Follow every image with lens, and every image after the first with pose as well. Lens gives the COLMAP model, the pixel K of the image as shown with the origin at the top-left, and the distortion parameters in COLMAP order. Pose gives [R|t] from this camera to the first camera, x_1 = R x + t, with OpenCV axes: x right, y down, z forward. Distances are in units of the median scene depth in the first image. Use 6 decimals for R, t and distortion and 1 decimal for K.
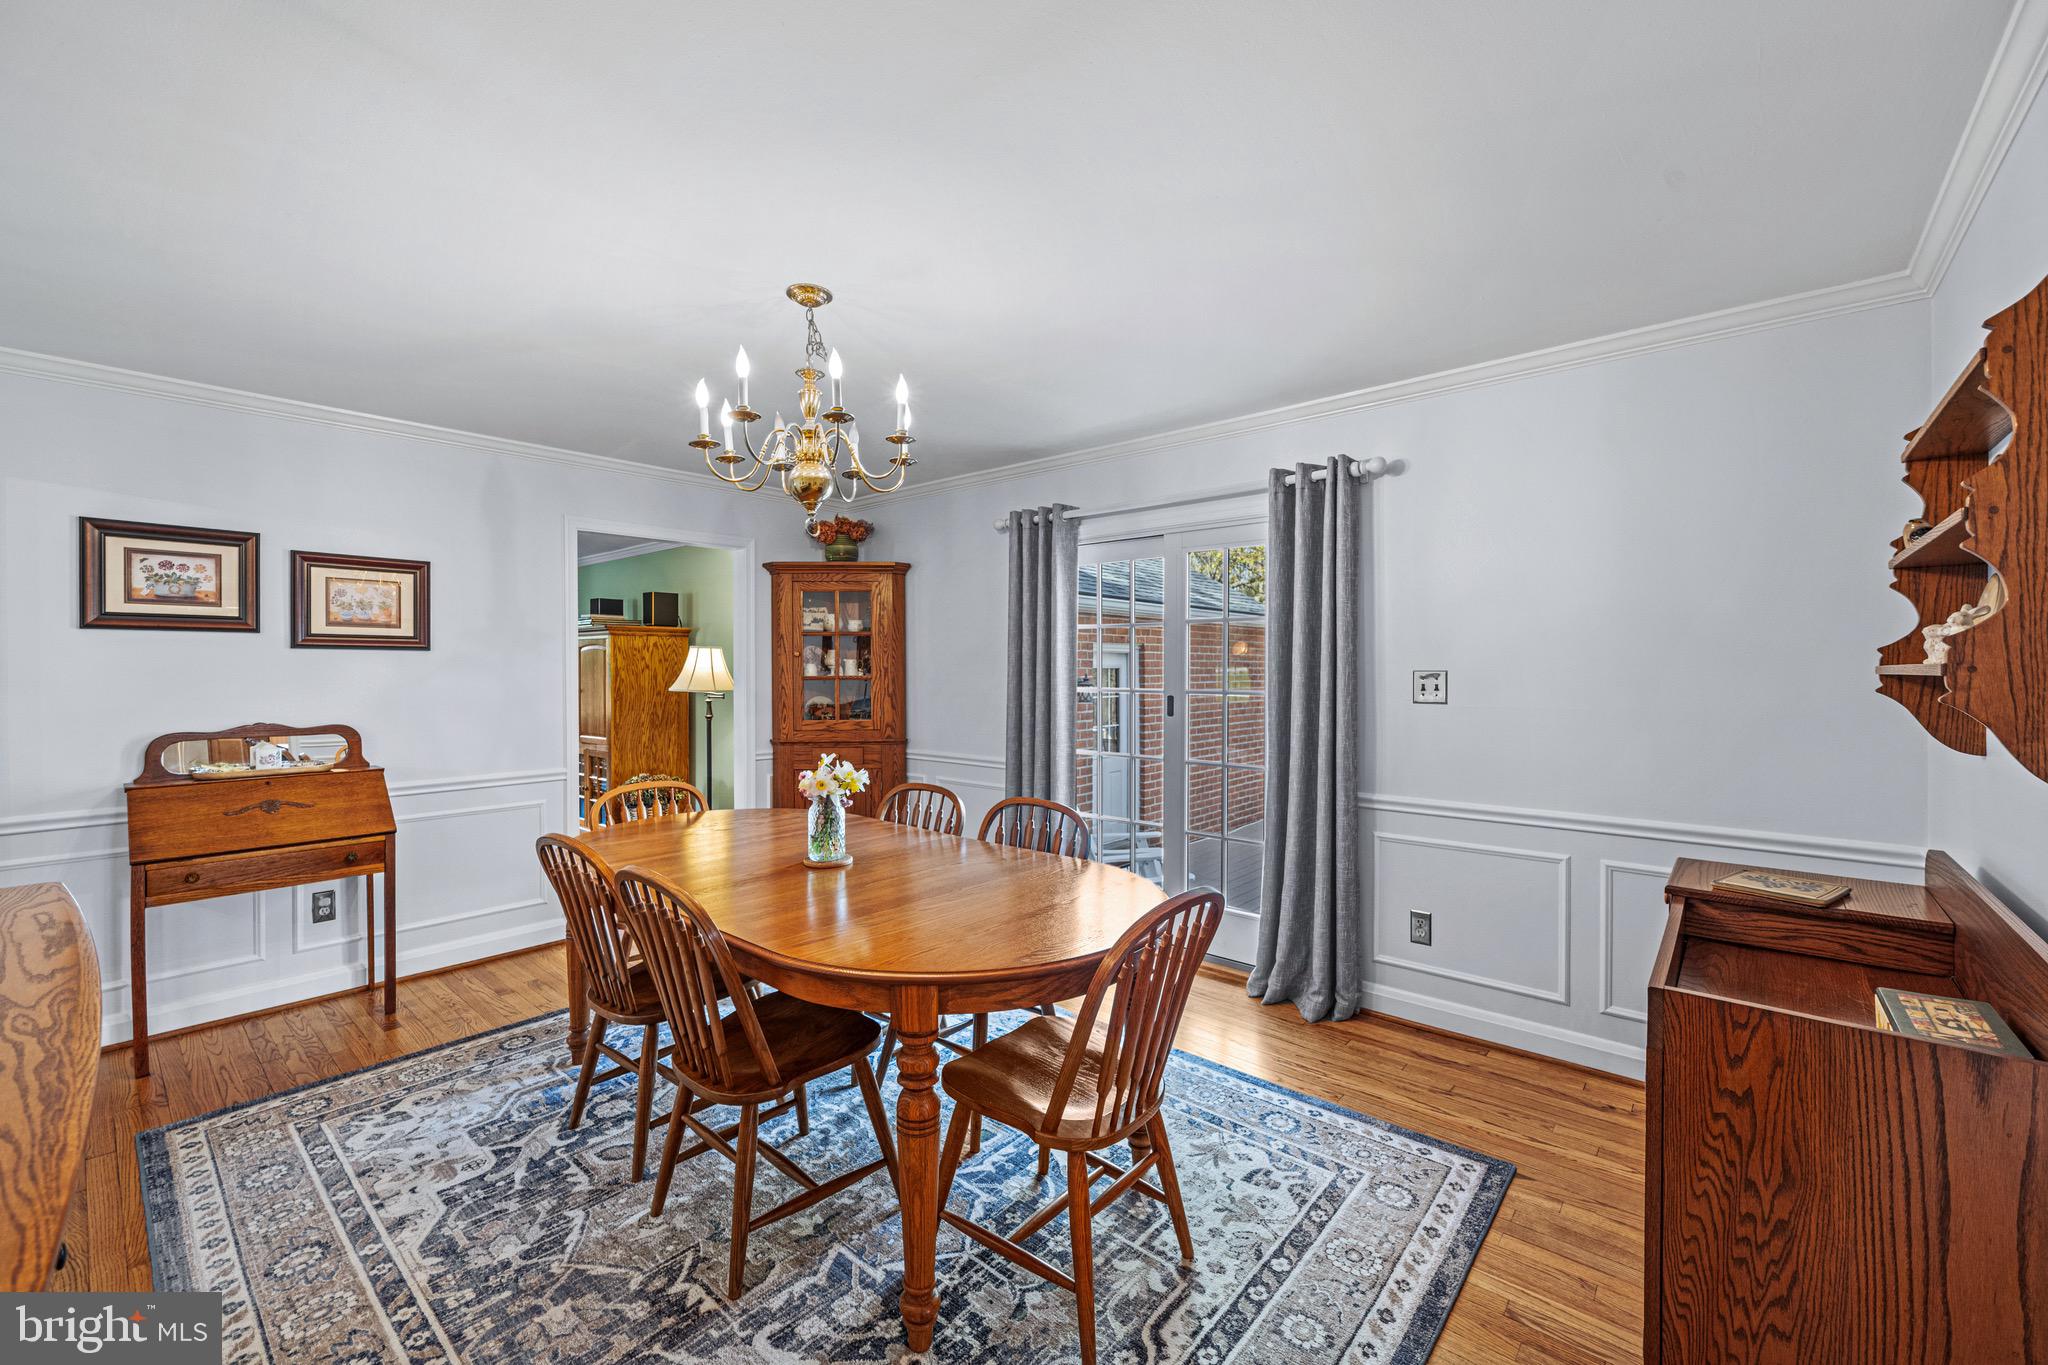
lens RADIAL K [[829.6, 0, 1024.0], [0, 829.6, 682.5], [0, 0, 1]] dist [-0.000670, -0.000134]
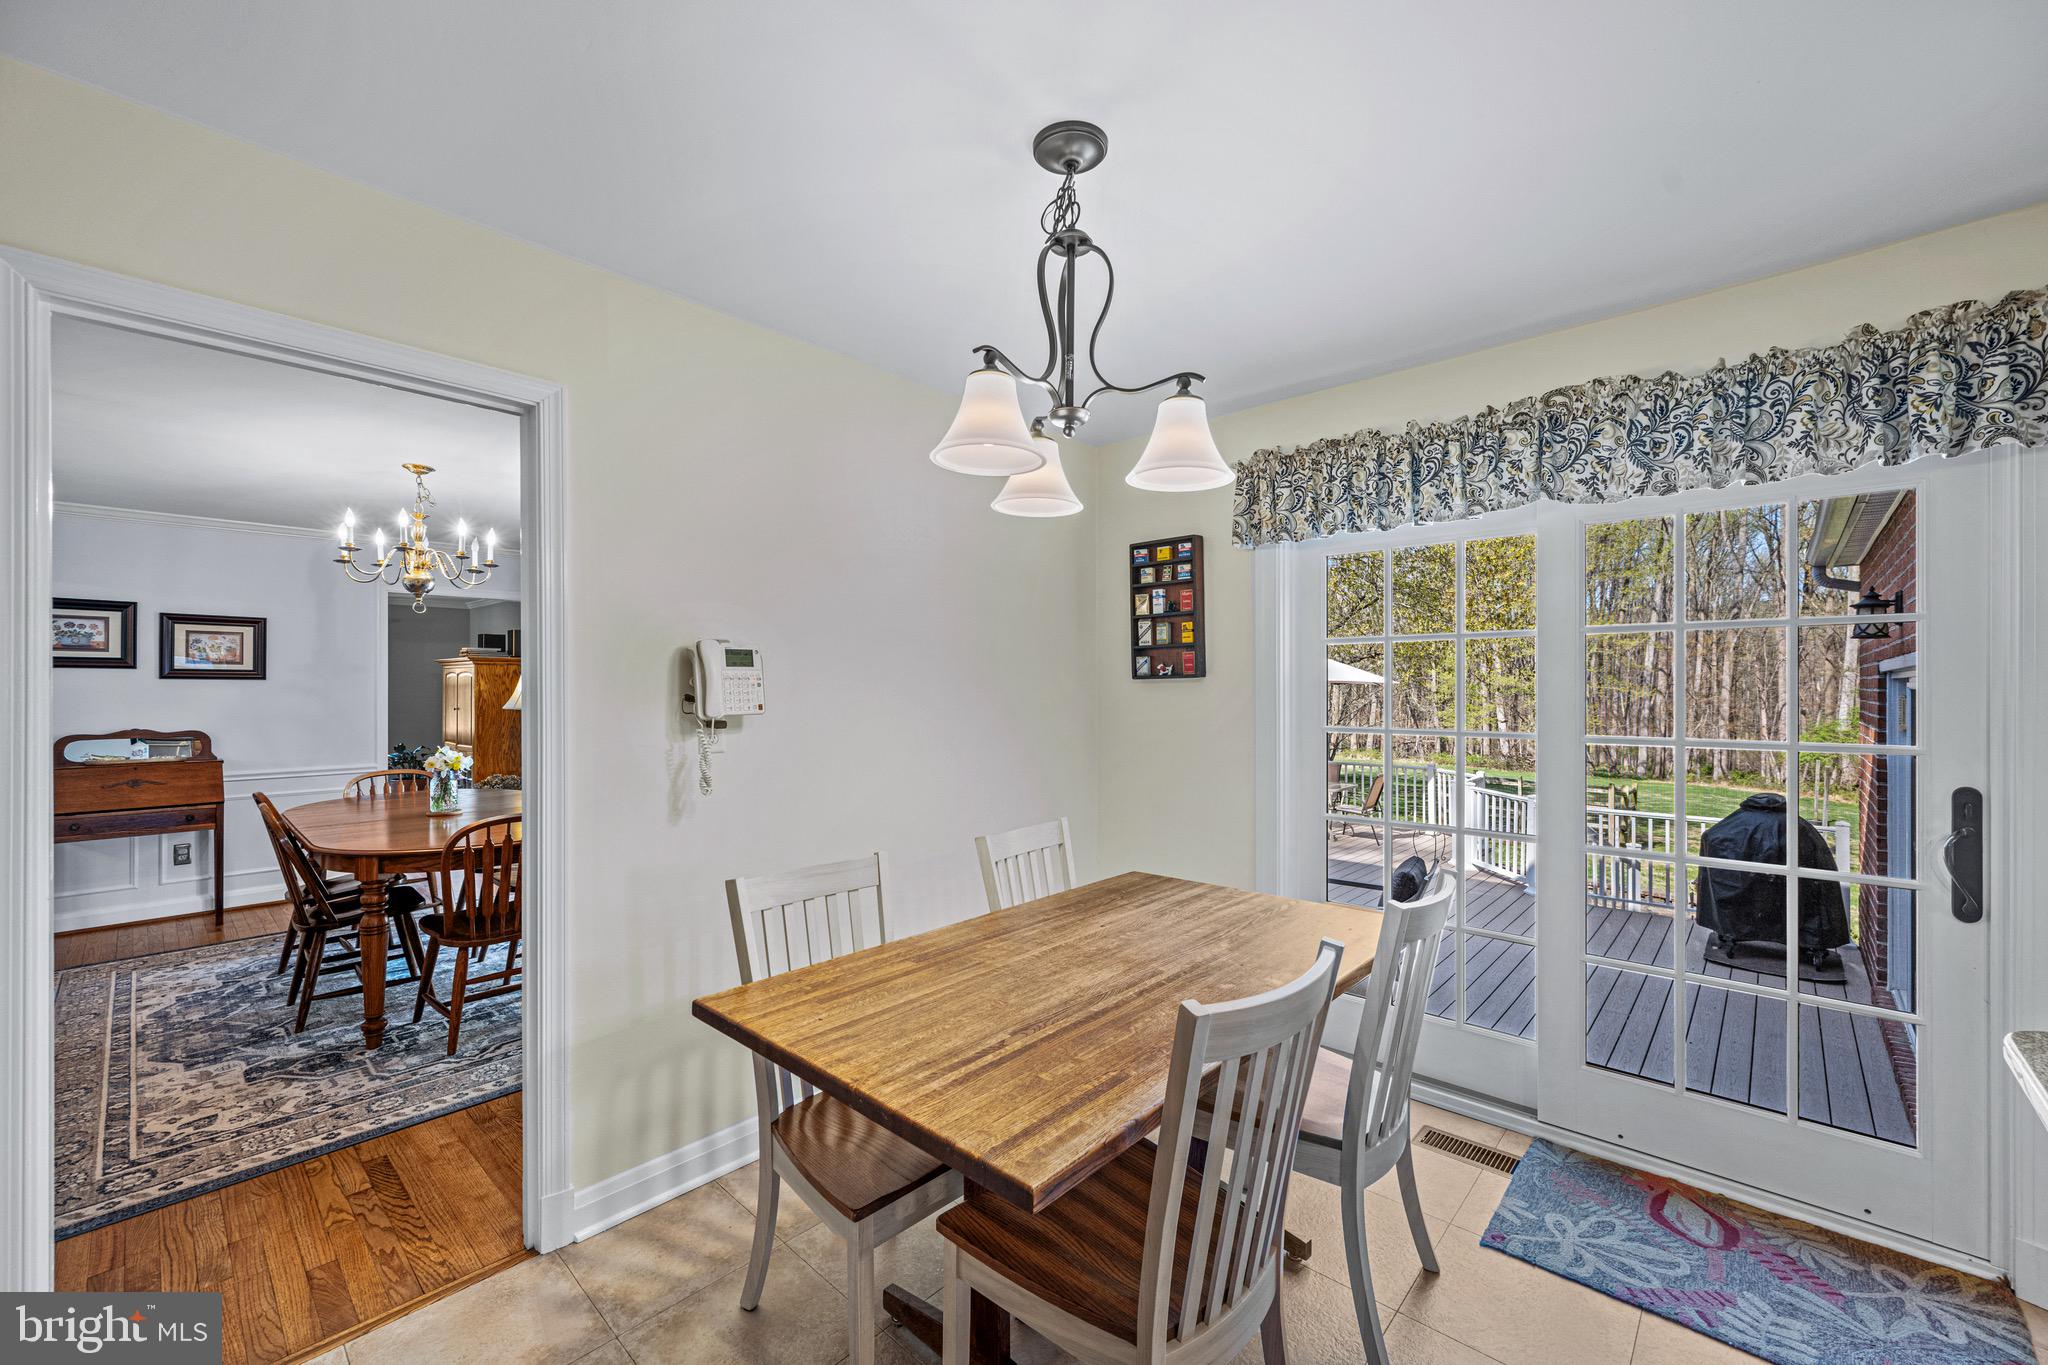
lens RADIAL K [[815.8, 0, 1020.3], [0, 815.8, 692.6], [0, 0, 1]] dist [0.000262, 0.000713]
pose [[0.999654, 0.001015, -0.026282, 0.739045], [-0.001324, 0.999930, -0.011729, -0.001619], [0.026268, 0.011760, 0.999586, -0.448036]]
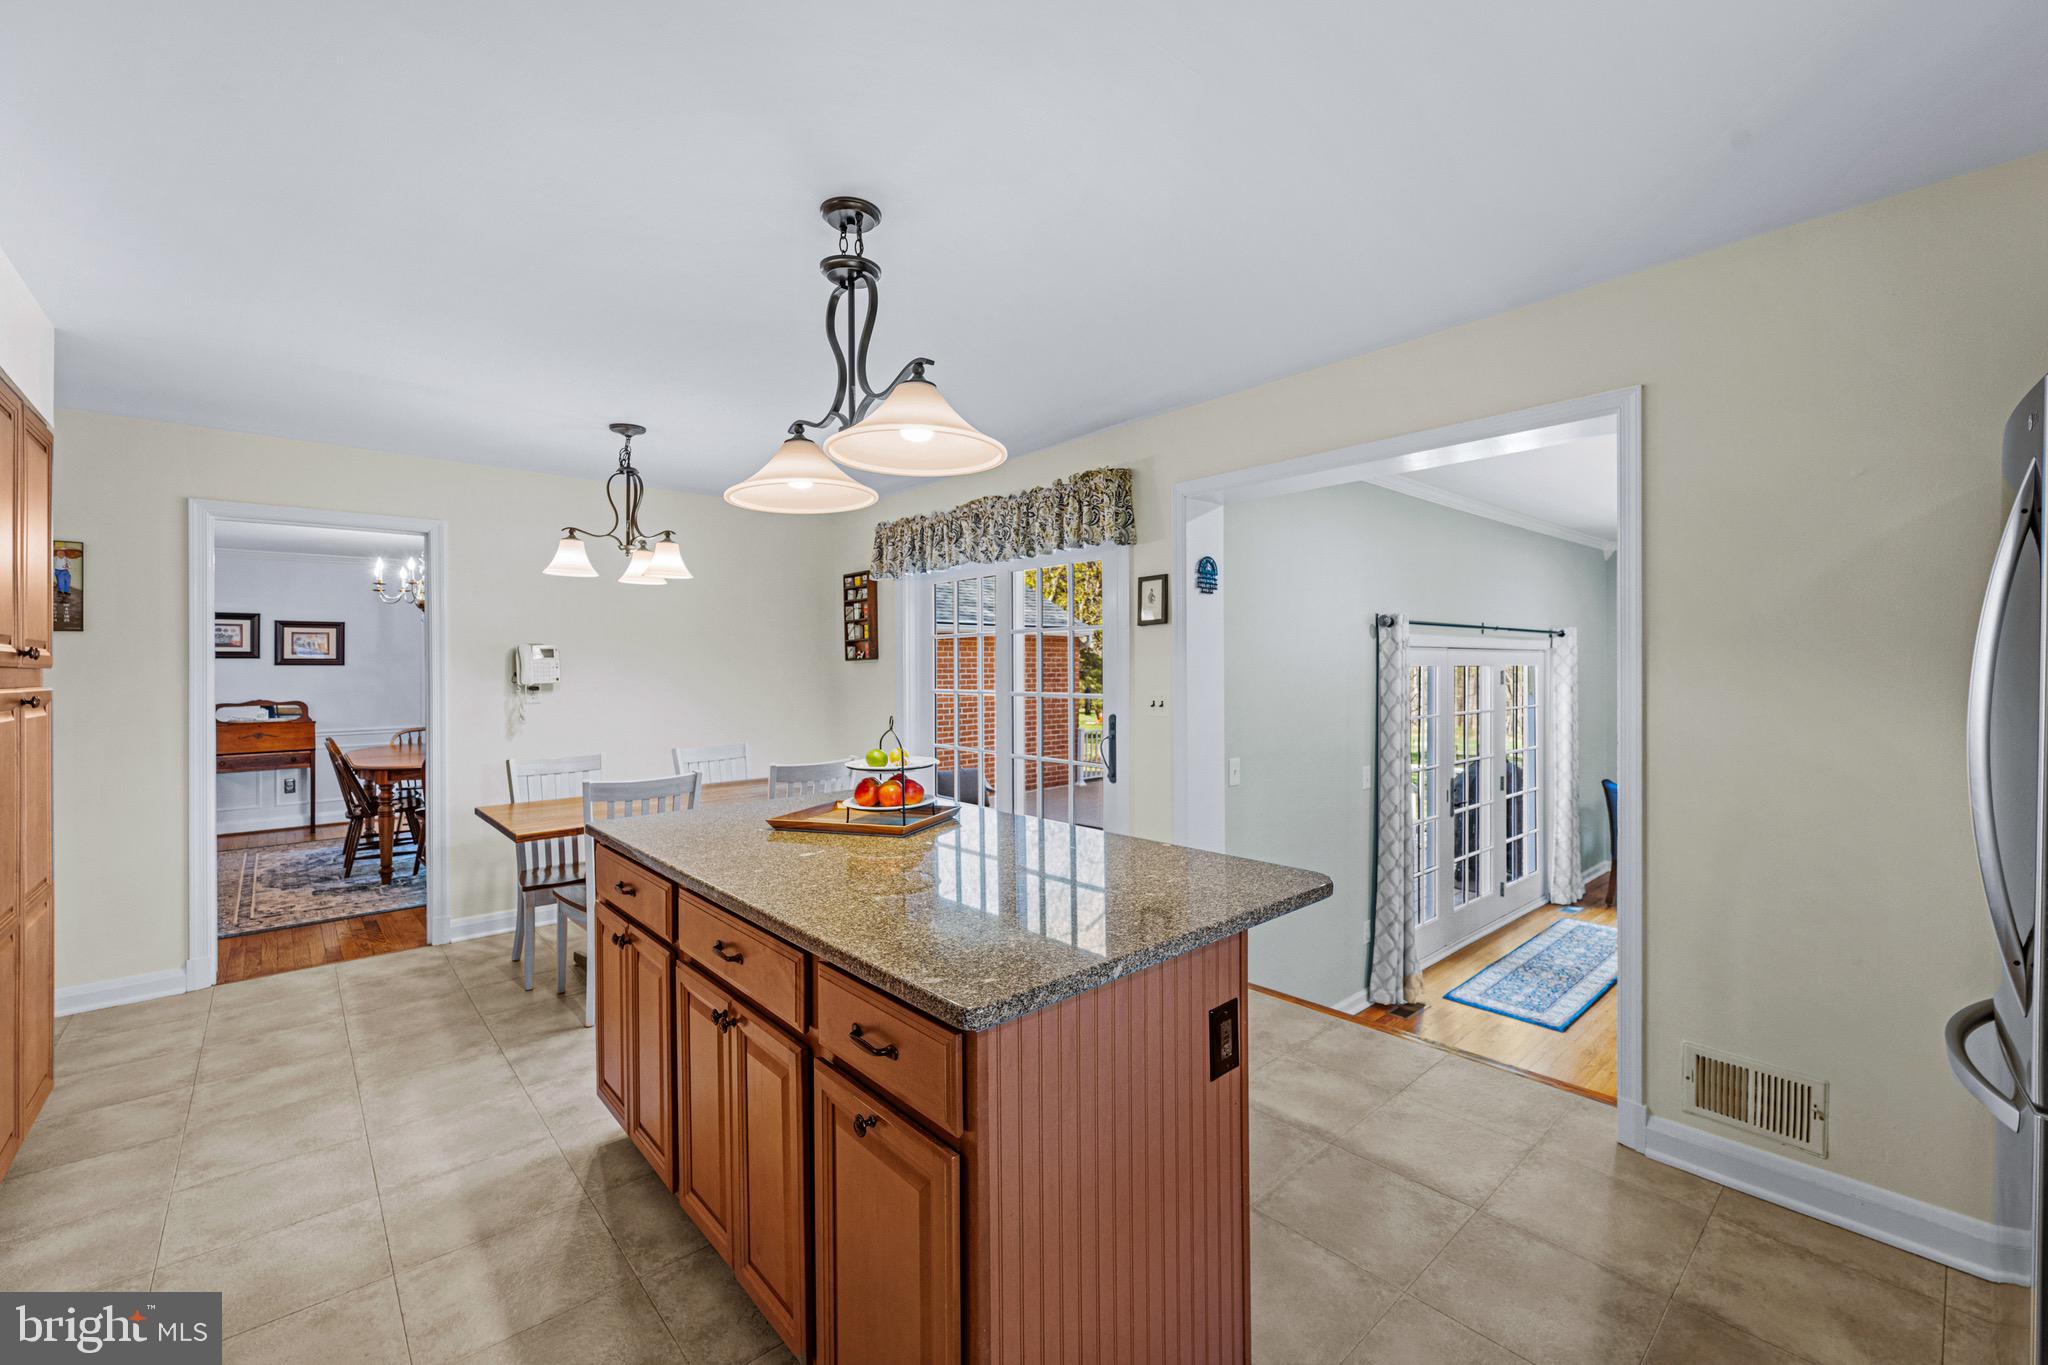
lens RADIAL K [[844.7, 0, 1054.5], [0, 844.7, 667.1], [0, 0, 1]] dist [0.000789, 0.000014]
pose [[0.994426, -0.007058, -0.105204, 1.466981], [0.005437, 0.999862, -0.015689, 0.009639], [0.105300, 0.015029, 0.994327, -1.049091]]
